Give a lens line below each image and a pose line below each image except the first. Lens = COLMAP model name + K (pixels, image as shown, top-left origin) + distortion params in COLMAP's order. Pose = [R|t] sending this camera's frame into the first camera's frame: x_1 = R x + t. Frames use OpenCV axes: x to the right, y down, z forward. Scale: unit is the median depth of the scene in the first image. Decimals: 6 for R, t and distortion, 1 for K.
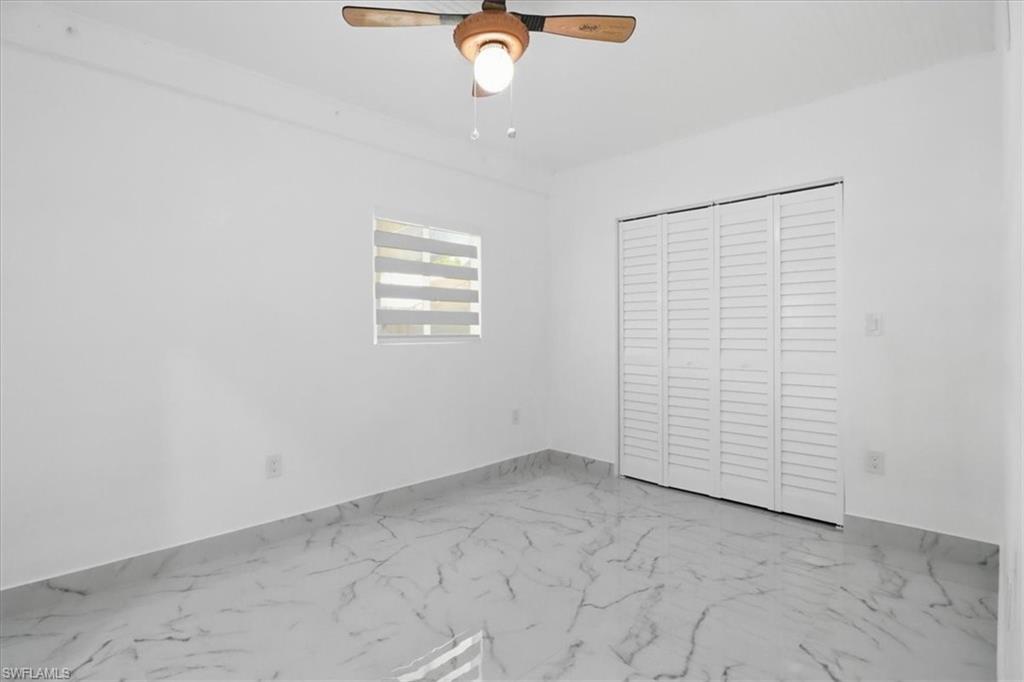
lens RADIAL K [[484.2, 0, 513.4], [0, 484.2, 345.0], [0, 0, 1]] dist [-0.012079, -0.000727]
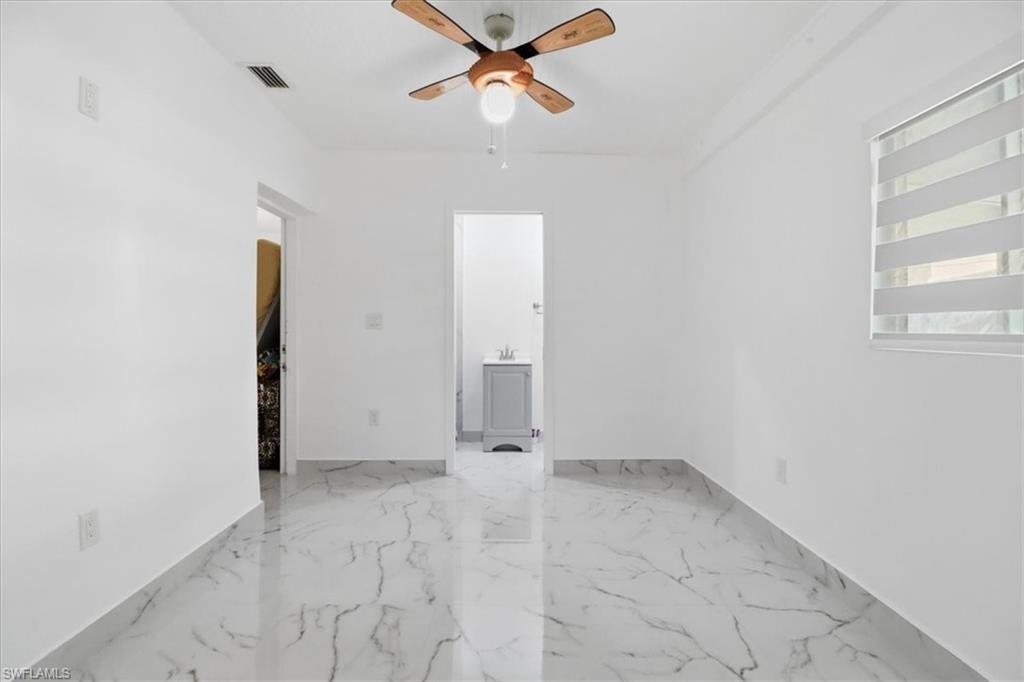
lens RADIAL K [[484.2, 0, 513.4], [0, 484.2, 345.0], [0, 0, 1]] dist [-0.012079, -0.000727]
pose [[-0.692959, 0.026122, -0.720504, 0.618786], [-0.019326, 0.998311, 0.054782, -0.039103], [0.720718, 0.051886, -0.691284, 1.455498]]
